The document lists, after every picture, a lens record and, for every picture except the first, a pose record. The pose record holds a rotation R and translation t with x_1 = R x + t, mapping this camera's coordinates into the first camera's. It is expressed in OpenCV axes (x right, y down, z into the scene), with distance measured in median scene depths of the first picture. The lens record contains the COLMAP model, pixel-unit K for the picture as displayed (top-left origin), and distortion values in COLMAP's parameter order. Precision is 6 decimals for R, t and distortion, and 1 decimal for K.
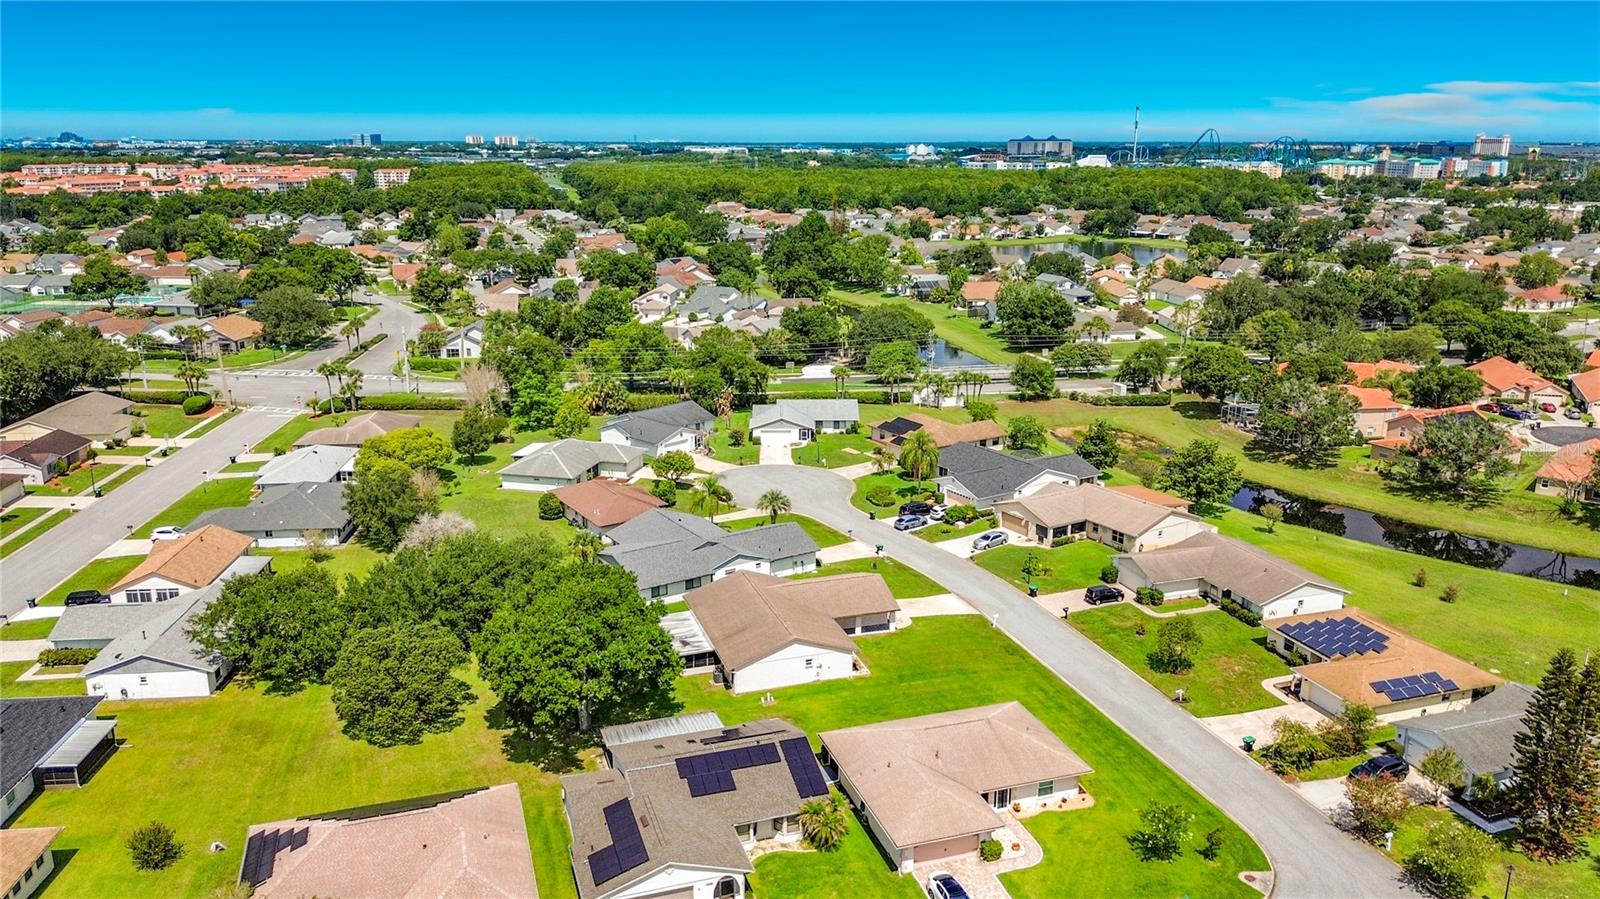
lens RADIAL K [[1156.8, 0, 813.6], [0, 1156.8, 488.6], [0, 0, 1]] dist [0.065164, -0.082172]
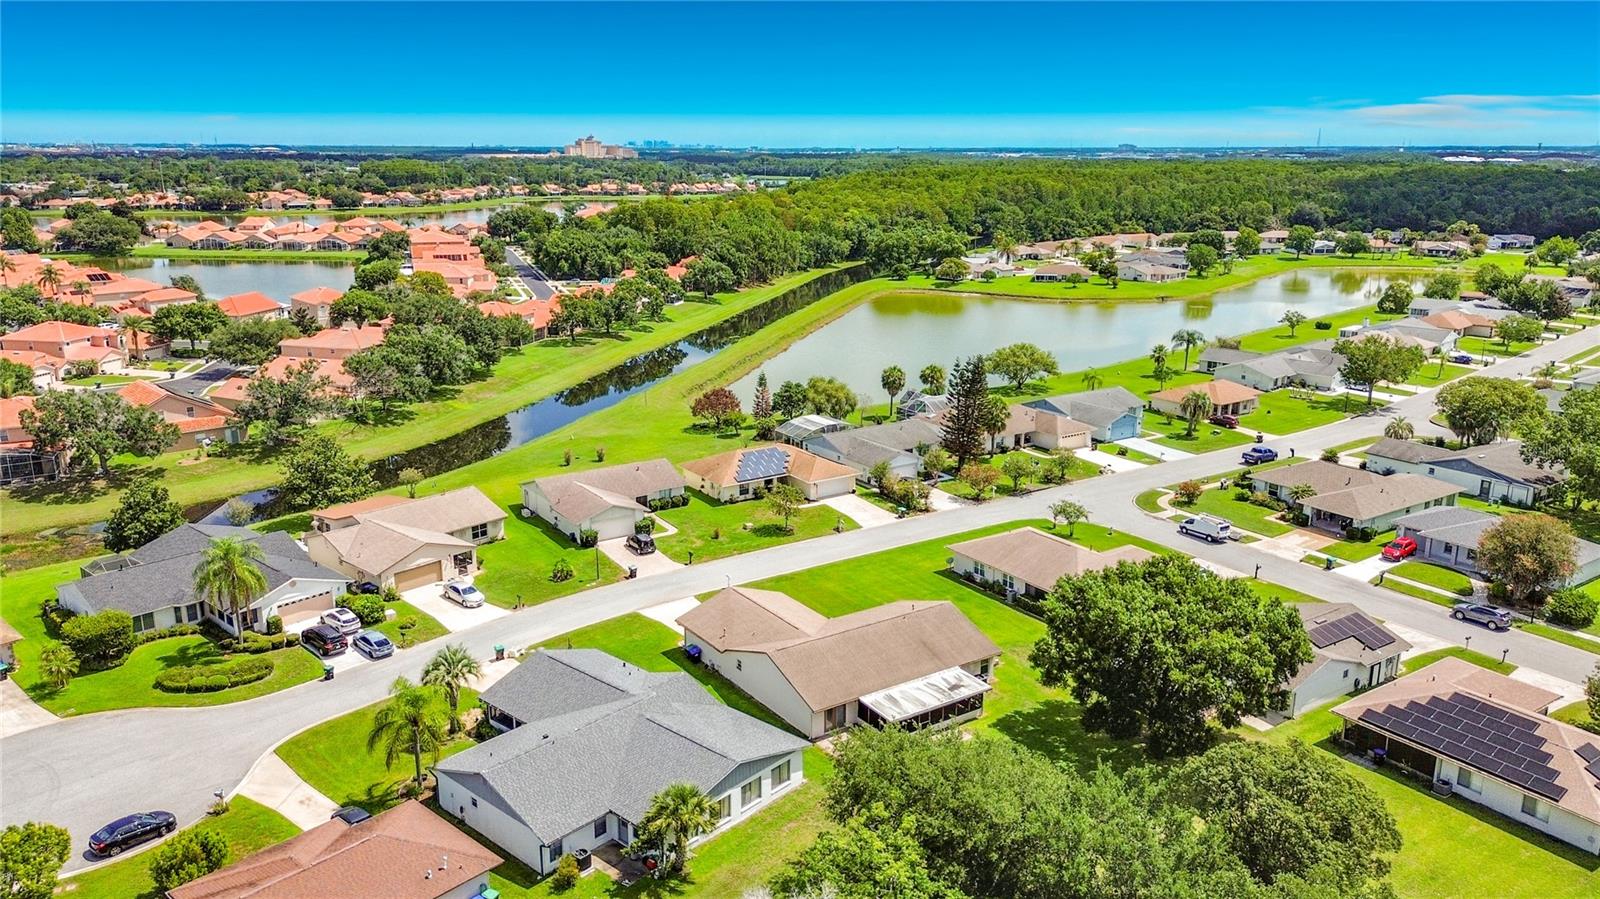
lens RADIAL K [[1152.5, 0, 796.1], [0, 1152.5, 449.8], [0, 0, 1]] dist [0.076689, -0.083786]
pose [[-0.255729, -0.253217, 0.932997, -0.391106], [0.276614, 0.905573, 0.321592, -0.149388], [-0.926330, 0.340321, -0.161538, 0.583988]]
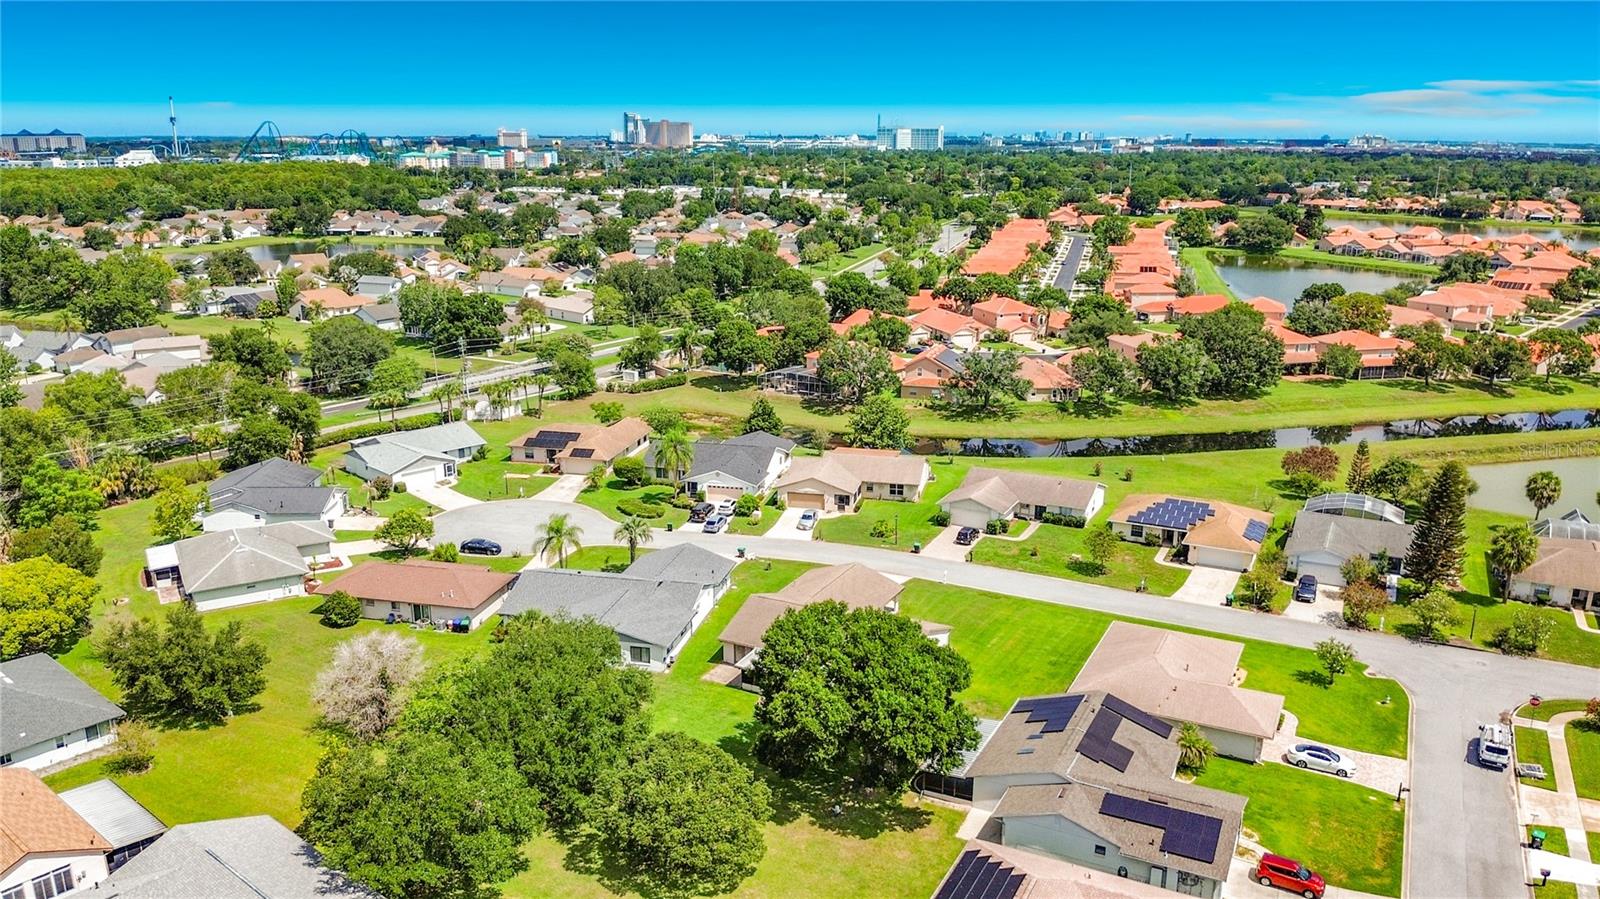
lens RADIAL K [[1180.7, 0, 796.3], [0, 1180.7, 481.3], [0, 0, 1]] dist [0.037416, -0.075299]
pose [[0.720002, -0.198992, 0.664831, -0.355446], [0.202262, 0.976588, 0.073258, -0.043684], [-0.663843, 0.081724, 0.743393, 0.150886]]
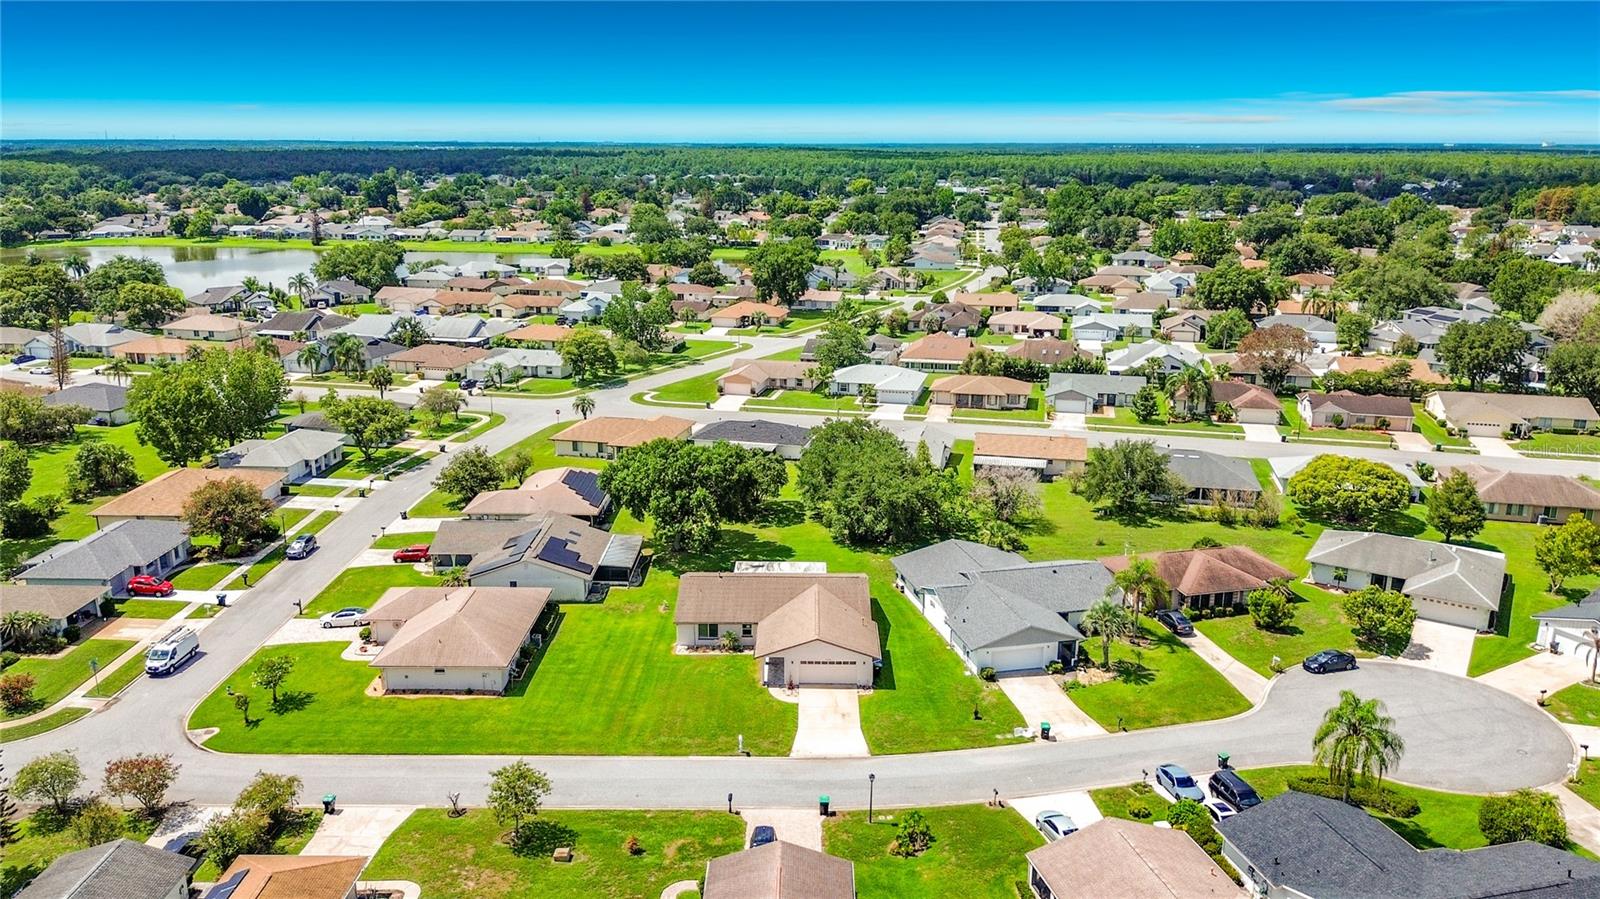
lens RADIAL K [[1152.5, 0, 796.1], [0, 1152.5, 449.8], [0, 0, 1]] dist [0.076689, -0.083786]
pose [[-0.334332, 0.235134, -0.912652, 0.431569], [-0.277833, 0.900752, 0.333847, -0.175278], [0.900572, 0.365181, -0.235822, 0.625304]]
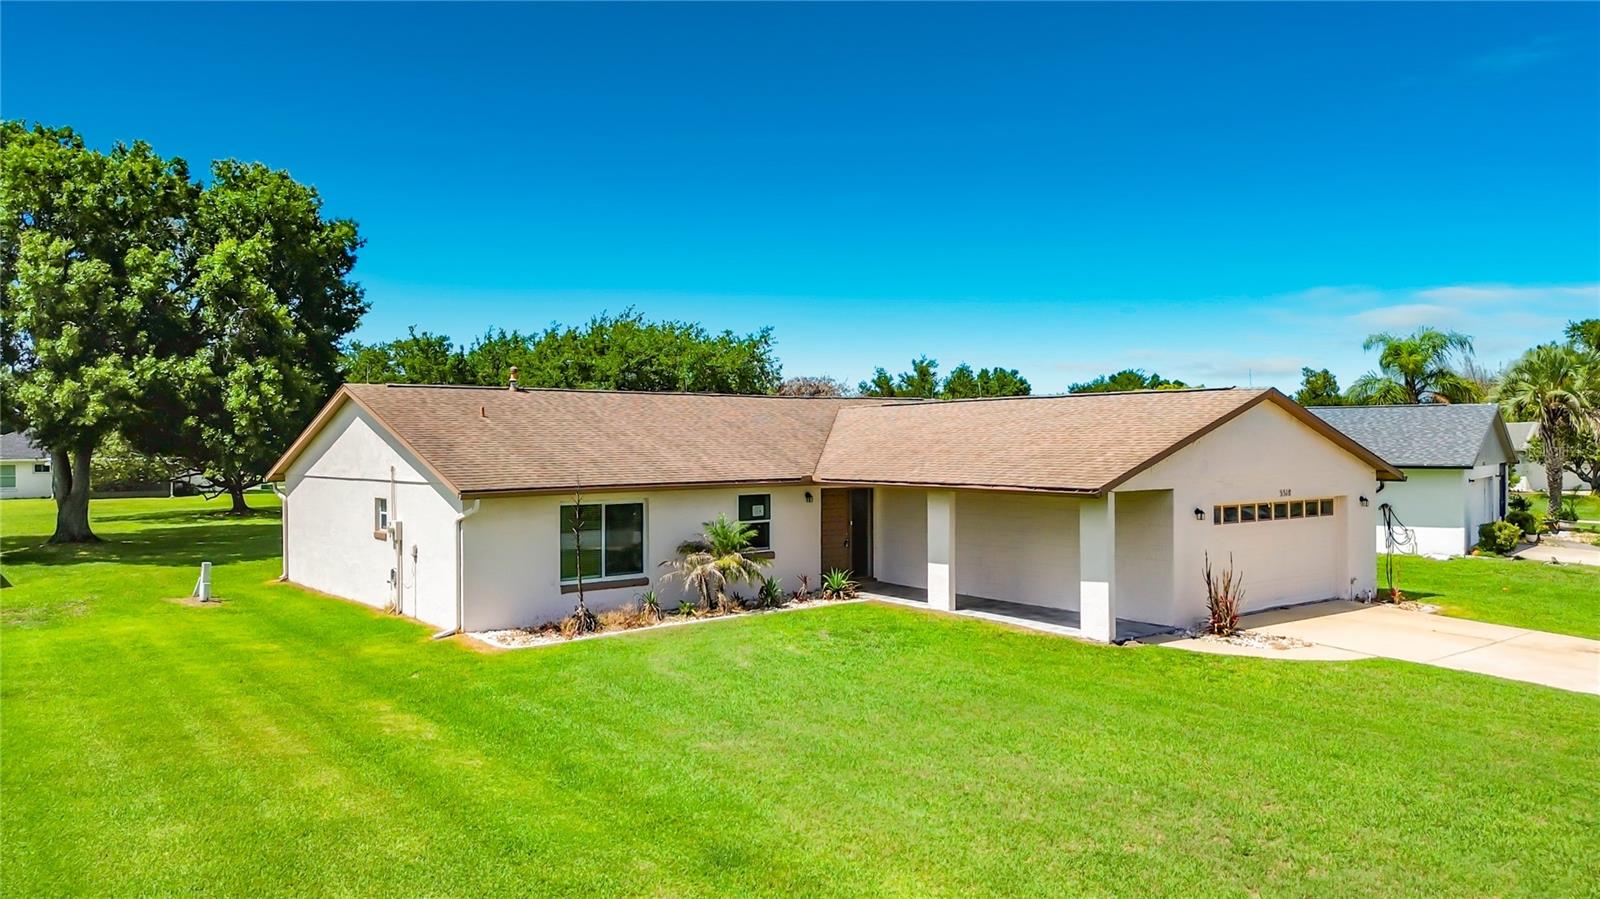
lens RADIAL K [[1159.9, 0, 800.0], [0, 1159.9, 449.5], [0, 0, 1]] dist [0.023063, -0.001413]
pose [[0.337811, -0.002462, -0.941211, 0.114927], [-0.264844, 0.959343, -0.097565, 0.067265], [0.903184, 0.282233, 0.323424, 0.483411]]
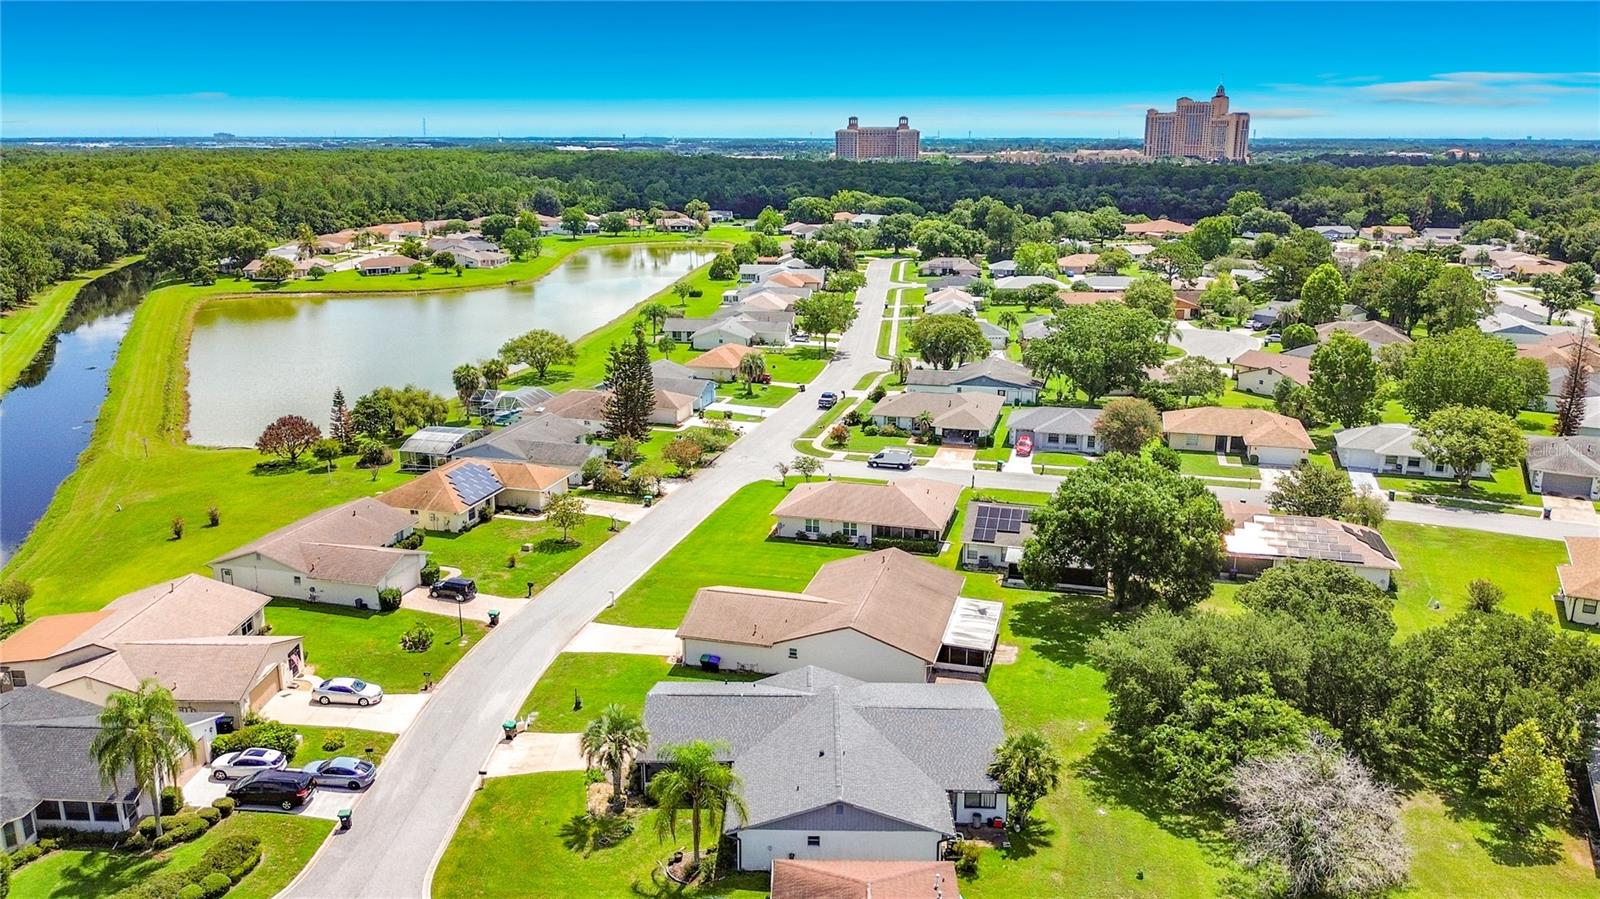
lens RADIAL K [[1180.7, 0, 796.3], [0, 1180.7, 481.3], [0, 0, 1]] dist [0.037416, -0.075299]
pose [[-0.829963, -0.164856, 0.532901, -0.225628], [0.153612, 0.850847, 0.502456, -0.208249], [-0.536250, 0.498880, -0.680848, 0.812597]]
